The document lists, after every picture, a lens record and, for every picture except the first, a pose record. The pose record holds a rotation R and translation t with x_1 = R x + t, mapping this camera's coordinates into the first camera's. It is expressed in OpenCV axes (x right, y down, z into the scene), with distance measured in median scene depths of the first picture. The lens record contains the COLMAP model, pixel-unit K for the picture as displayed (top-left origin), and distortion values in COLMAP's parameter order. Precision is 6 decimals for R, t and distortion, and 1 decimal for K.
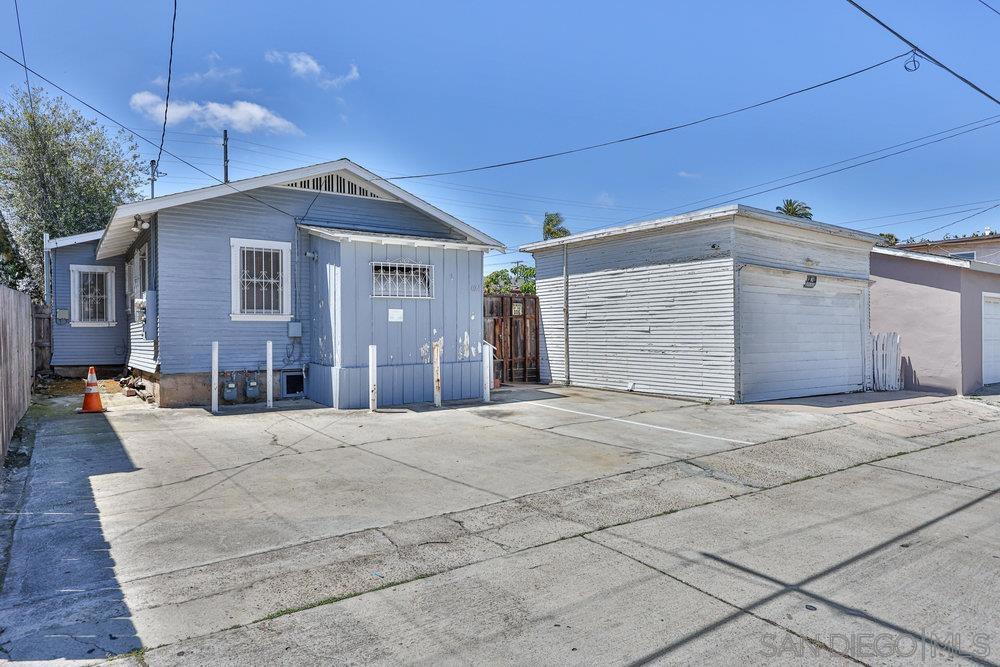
lens RADIAL K [[626.9, 0, 496.6], [0, 626.9, 334.7], [0, 0, 1]] dist [-0.004594, 0.002274]
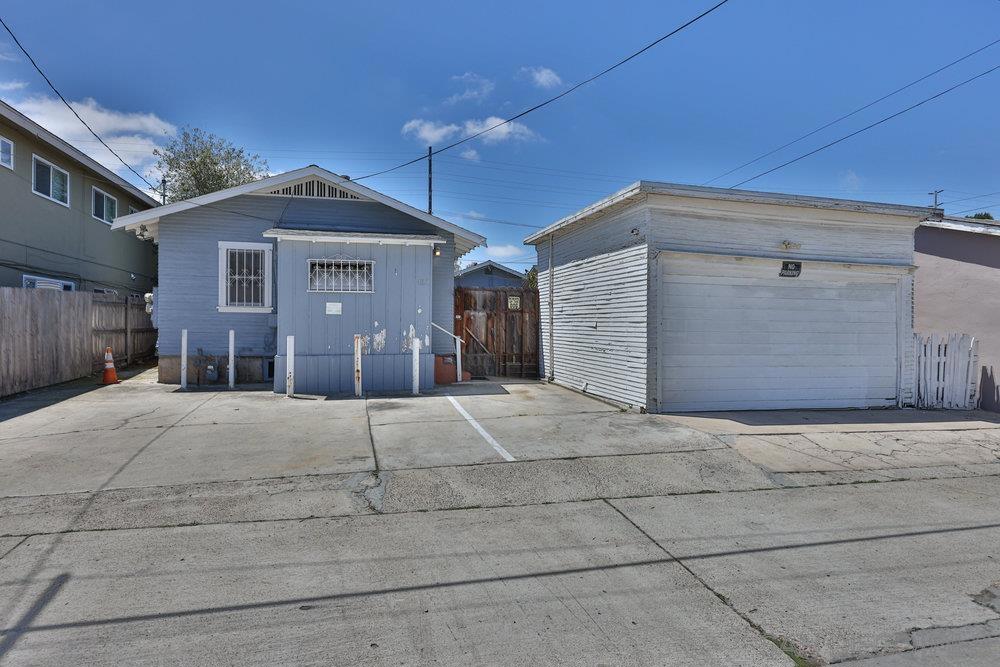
lens RADIAL K [[589.0, 0, 496.0], [0, 589.0, 332.9], [0, 0, 1]] dist [0.008652, -0.000832]
pose [[0.930671, 0.020335, -0.365291, 0.456538], [-0.015326, 0.999745, 0.016608, -0.010001], [0.365536, -0.009858, 0.930745, 0.160119]]
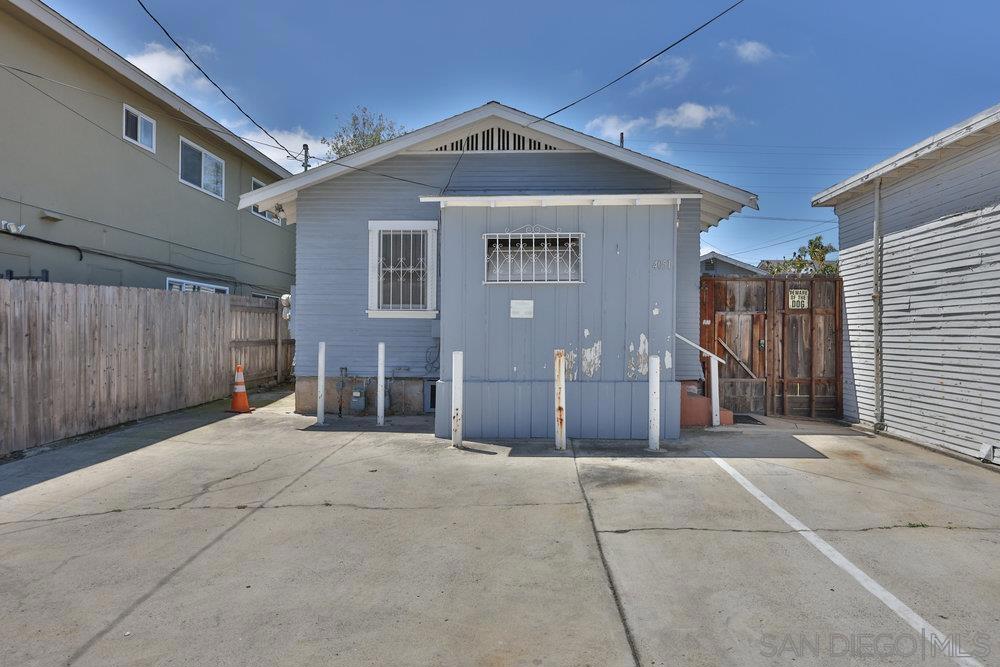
lens RADIAL K [[626.9, 0, 495.8], [0, 626.9, 336.3], [0, 0, 1]] dist [-0.004594, 0.002274]
pose [[0.783142, 0.014454, -0.621675, 0.242000], [-0.012585, 0.999893, 0.007393, -0.005650], [0.621715, 0.002034, 0.783241, 0.431742]]
